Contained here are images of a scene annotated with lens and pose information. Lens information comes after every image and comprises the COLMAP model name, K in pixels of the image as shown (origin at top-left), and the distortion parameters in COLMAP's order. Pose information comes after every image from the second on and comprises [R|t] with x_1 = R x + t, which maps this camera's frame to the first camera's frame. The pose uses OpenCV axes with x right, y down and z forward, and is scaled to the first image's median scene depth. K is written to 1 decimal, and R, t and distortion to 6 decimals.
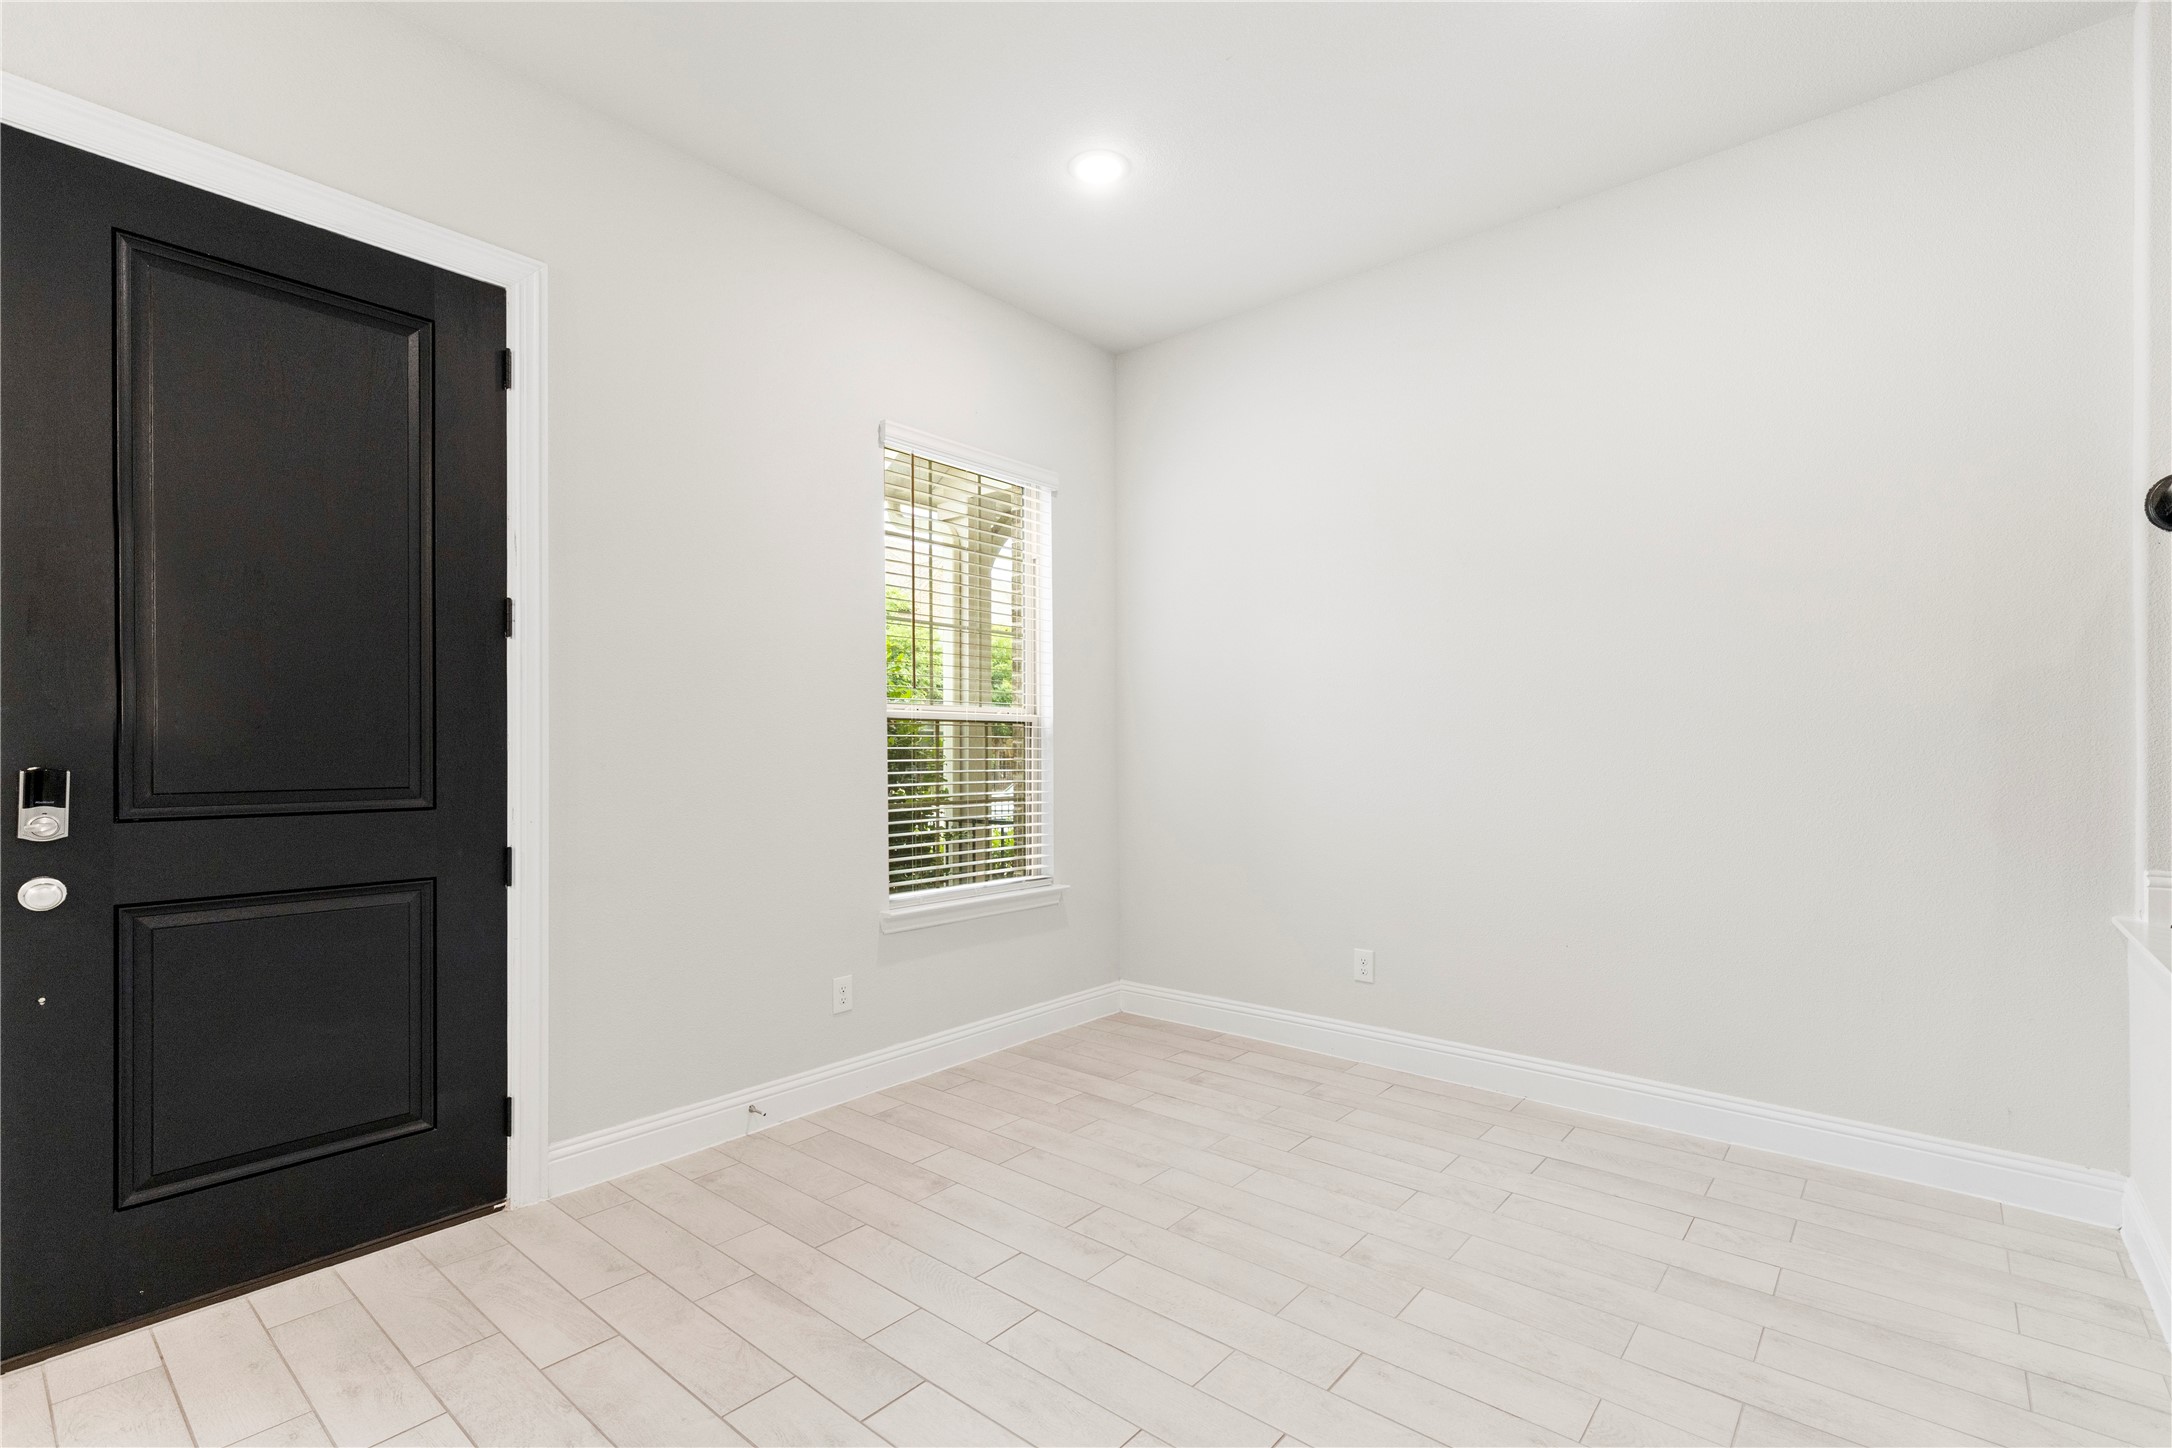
lens RADIAL K [[984.8, 0, 1104.2], [0, 984.8, 748.2], [0, 0, 1]] dist [0.002014, 0.000396]
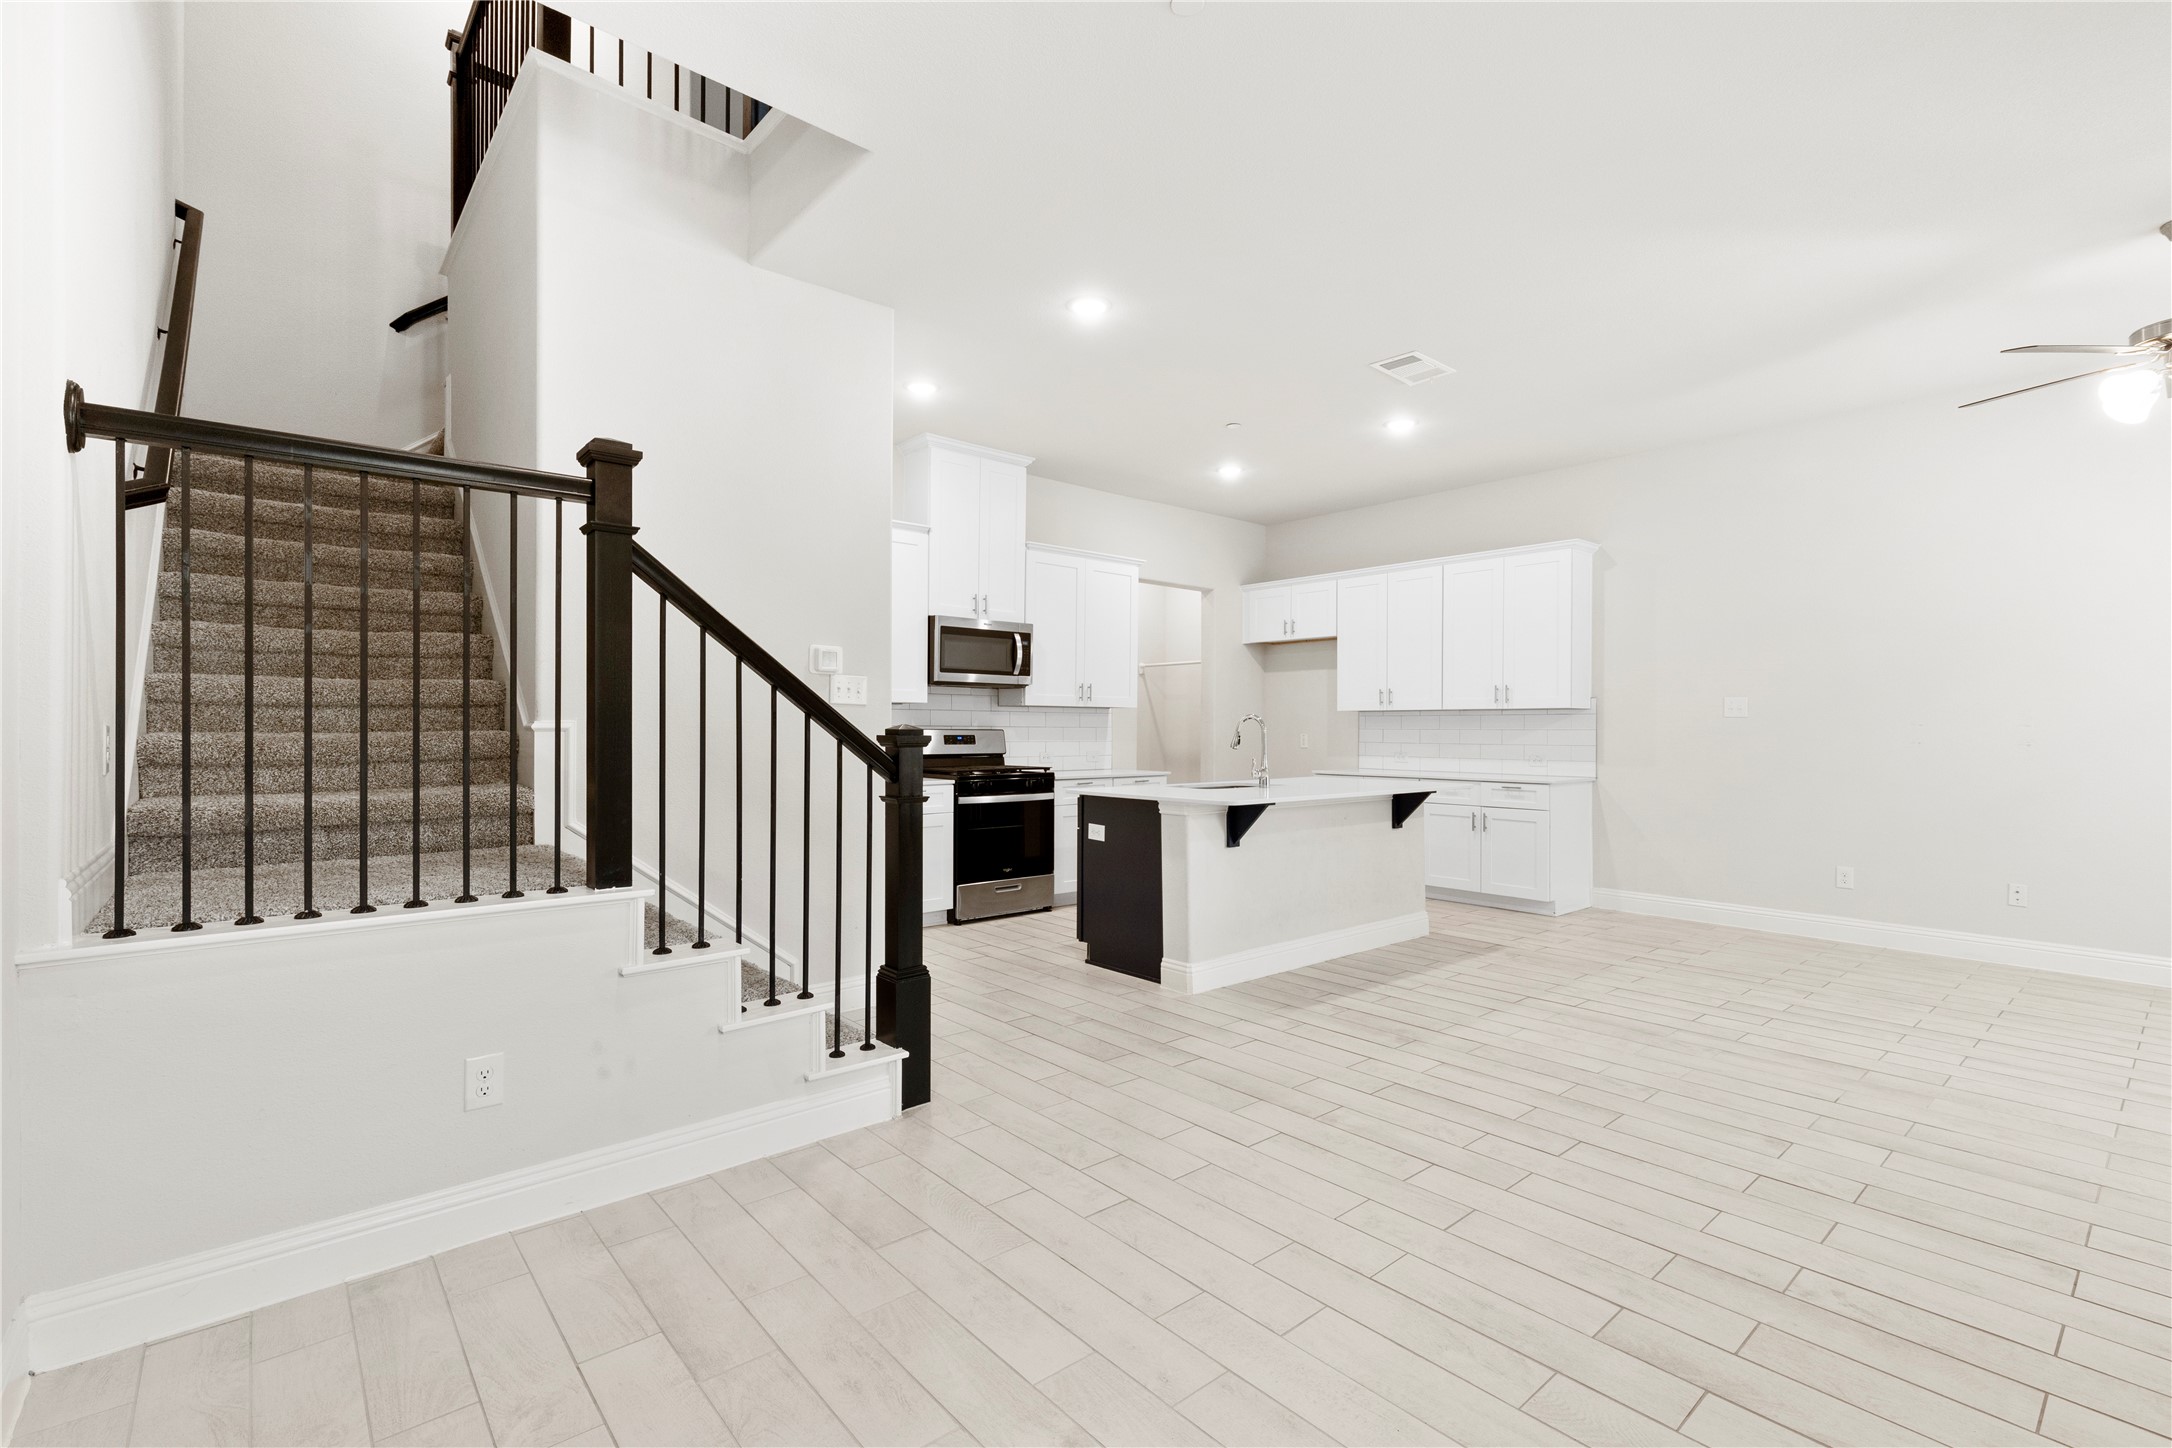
lens RADIAL K [[973.3, 0, 1087.8], [0, 973.3, 727.8], [0, 0, 1]] dist [0.005314, -0.000539]
pose [[-0.987139, -0.003613, 0.159821, 0.128352], [-0.003231, 0.999991, 0.002647, 0.002583], [-0.159829, 0.002096, -0.987142, 1.478763]]
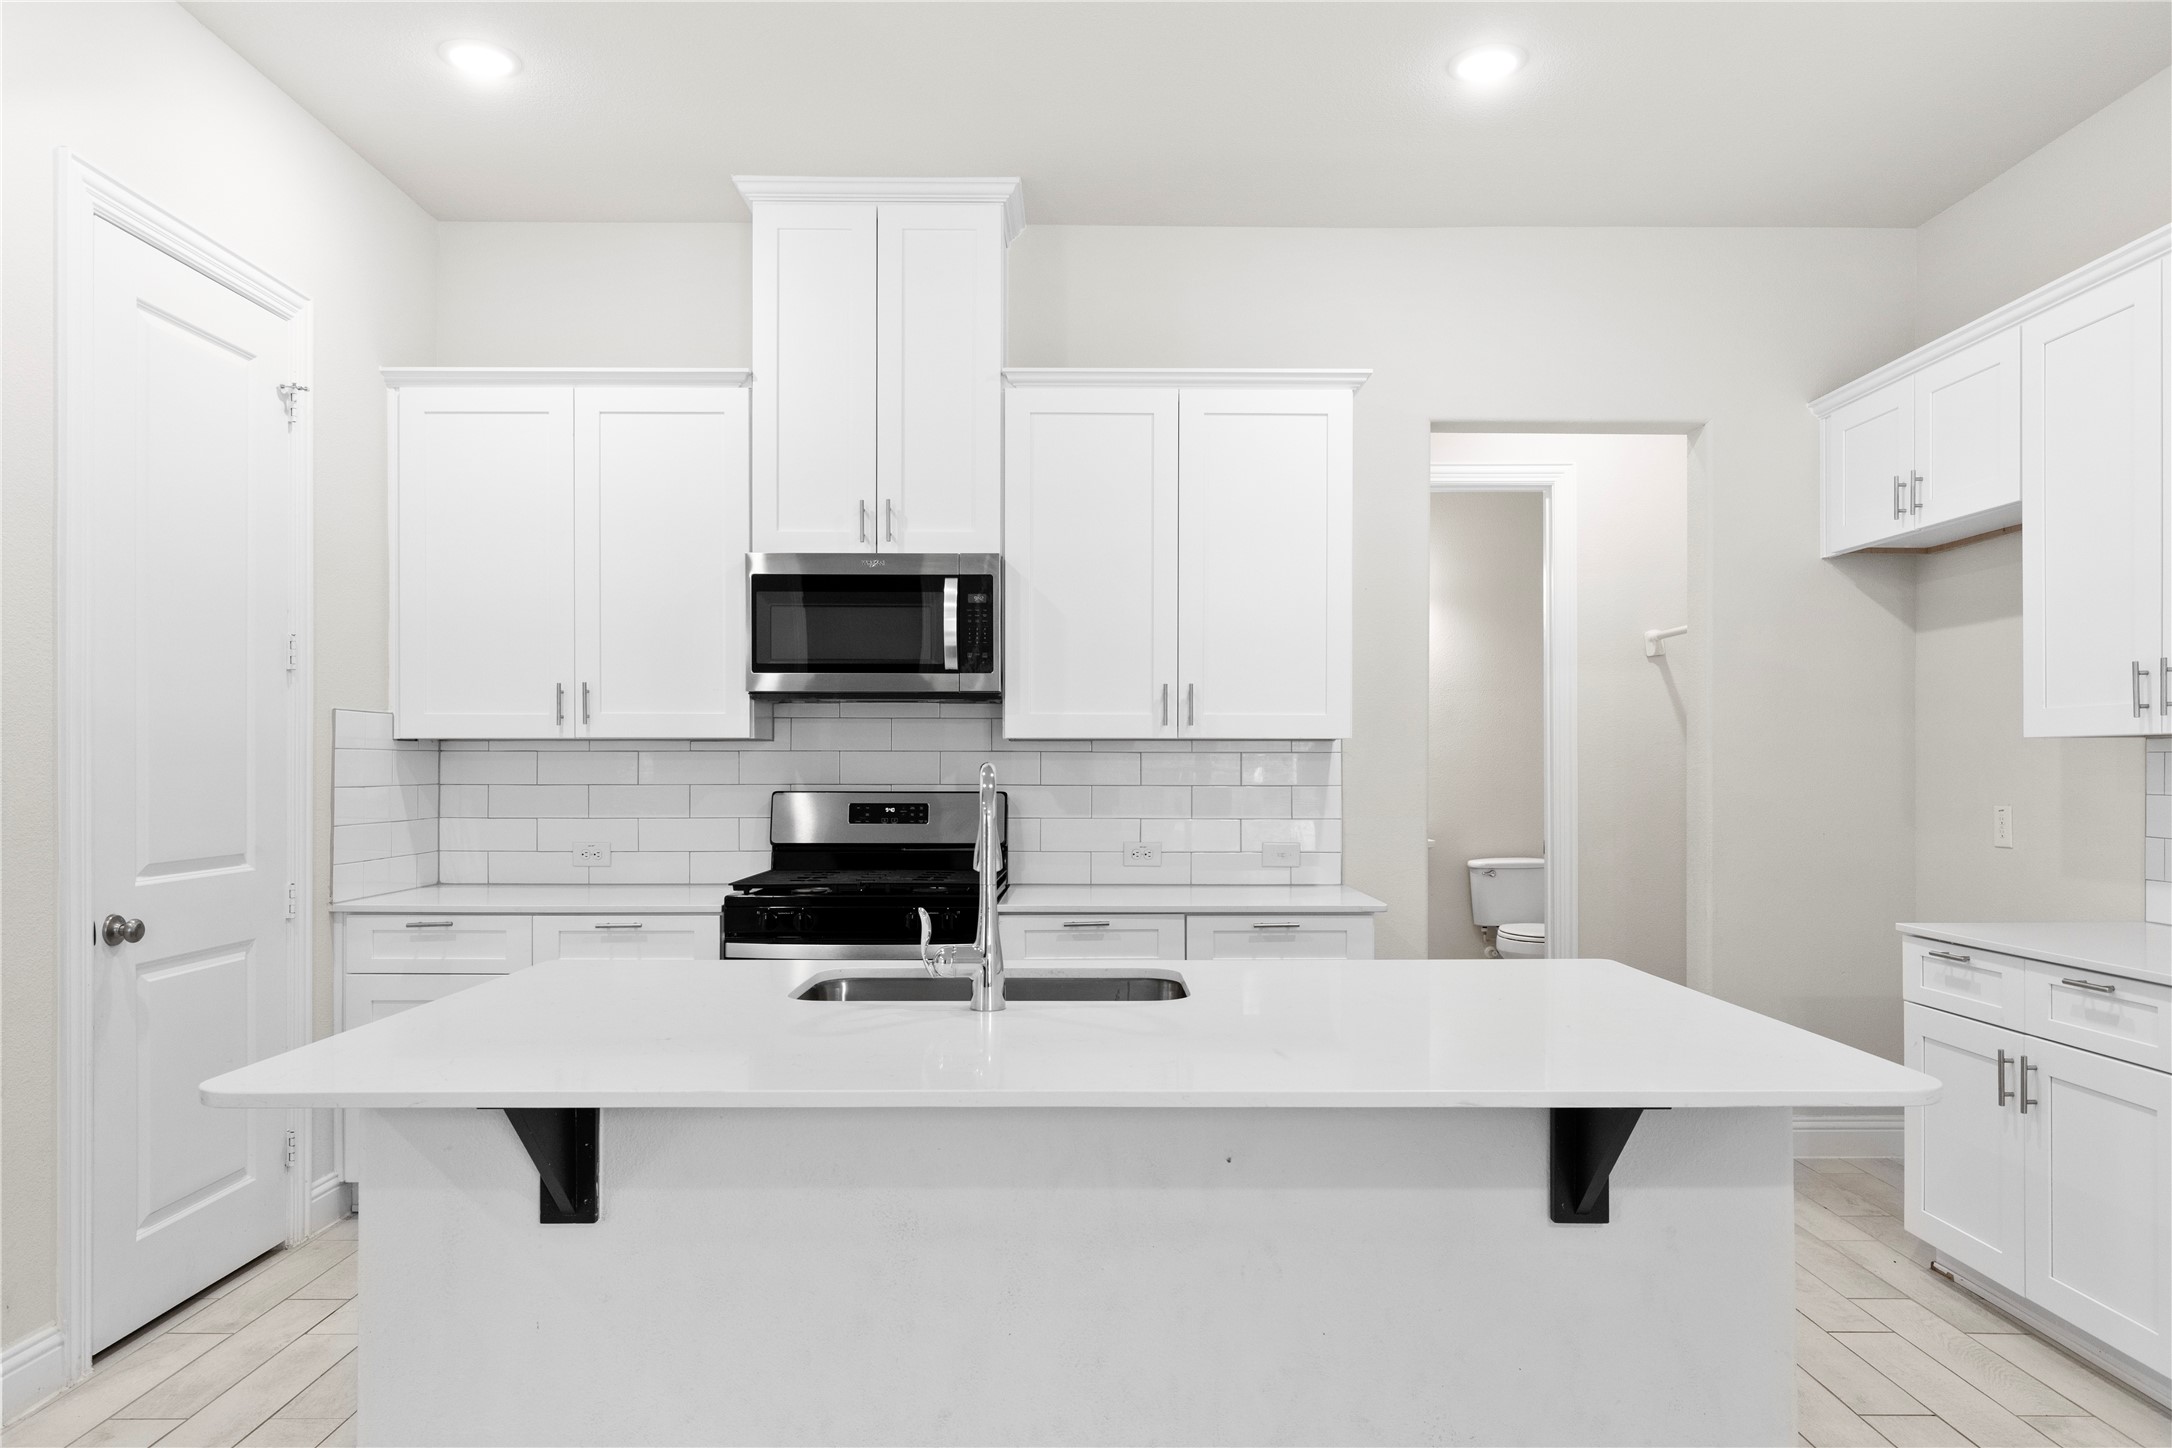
lens RADIAL K [[1374.8, 0, 1092.6], [0, 1374.8, 759.9], [0, 0, 1]] dist [0.003353, -0.002834]
pose [[-0.648997, 0.001164, 0.760790, -0.563313], [0.002070, 0.999998, 0.000237, -0.023245], [-0.760788, 0.001729, -0.648998, 0.004830]]
